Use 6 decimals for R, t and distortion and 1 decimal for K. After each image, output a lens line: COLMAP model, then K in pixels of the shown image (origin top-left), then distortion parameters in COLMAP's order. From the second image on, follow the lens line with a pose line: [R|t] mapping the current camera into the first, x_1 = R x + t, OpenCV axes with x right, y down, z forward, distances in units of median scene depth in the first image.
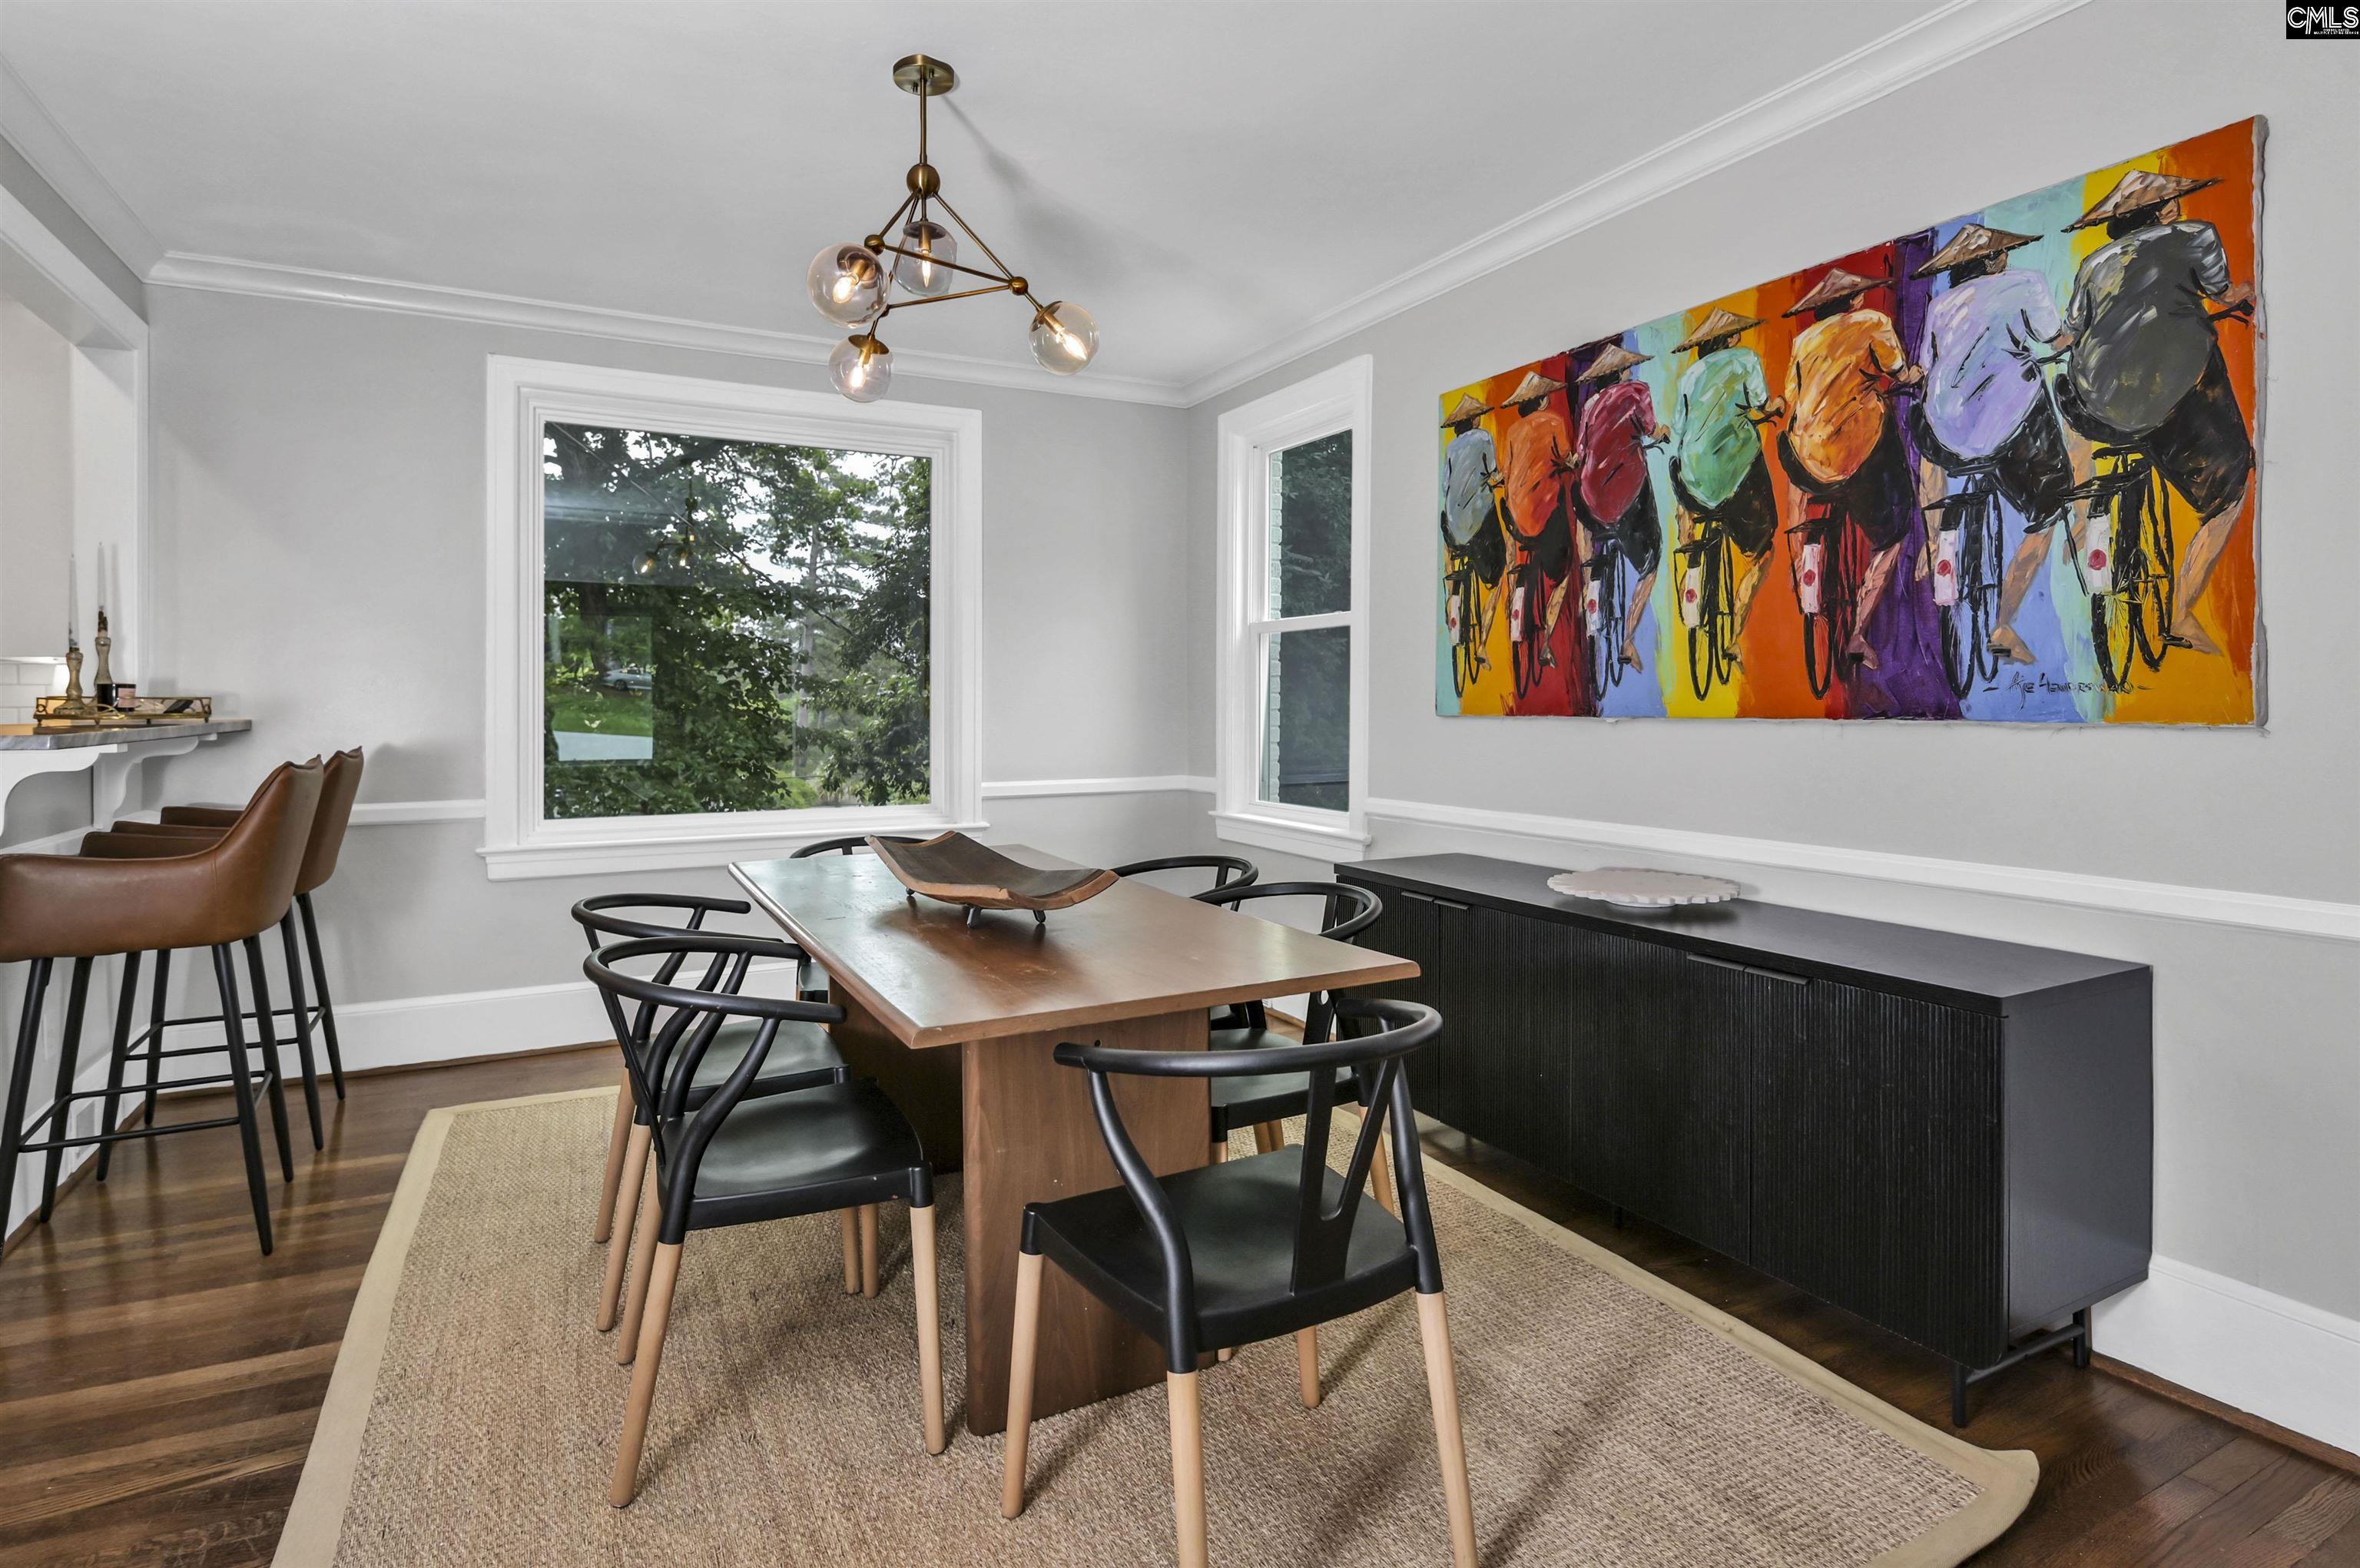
lens RADIAL K [[1197.5, 0, 1175.2], [0, 1197.5, 700.5], [0, 0, 1]] dist [-0.000171, -0.000687]
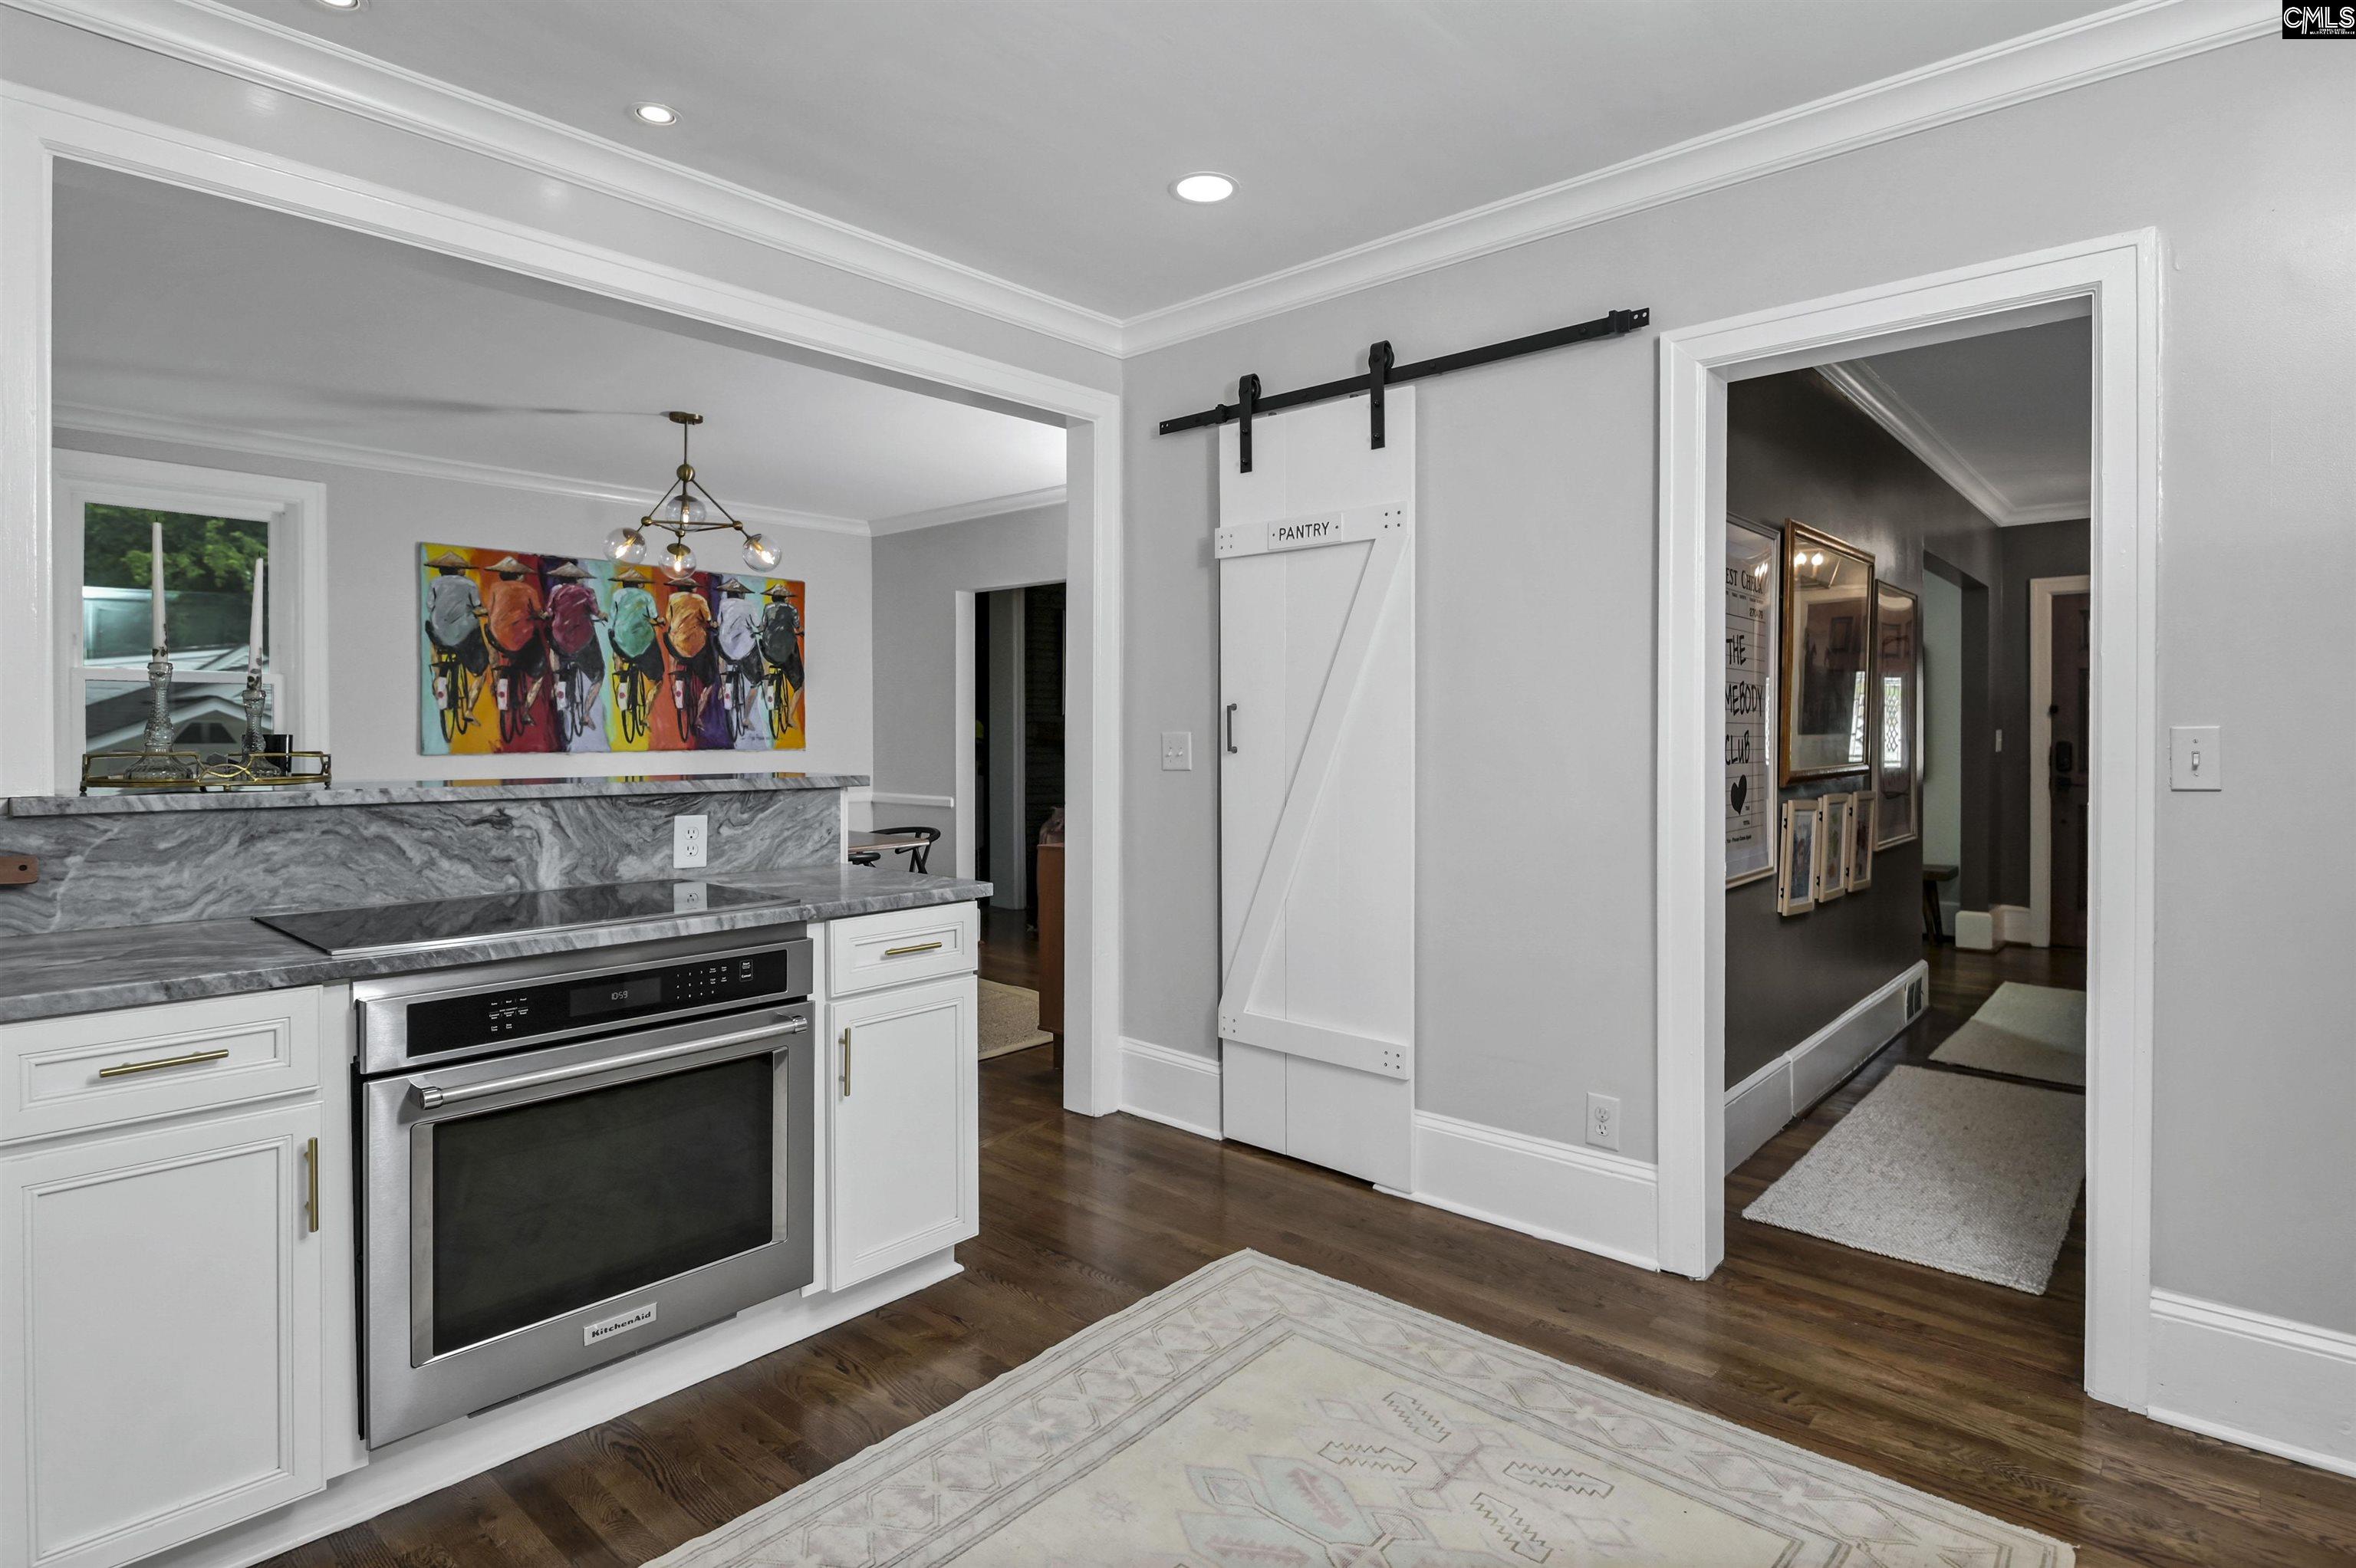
lens RADIAL K [[1209.1, 0, 1183.2], [0, 1209.1, 744.1], [0, 0, 1]] dist [0.001478, -0.000579]
pose [[-0.353198, -0.004554, 0.935538, -1.956923], [0.003325, 0.999976, 0.006123, -0.008764], [-0.935543, 0.005273, -0.353174, 0.808656]]
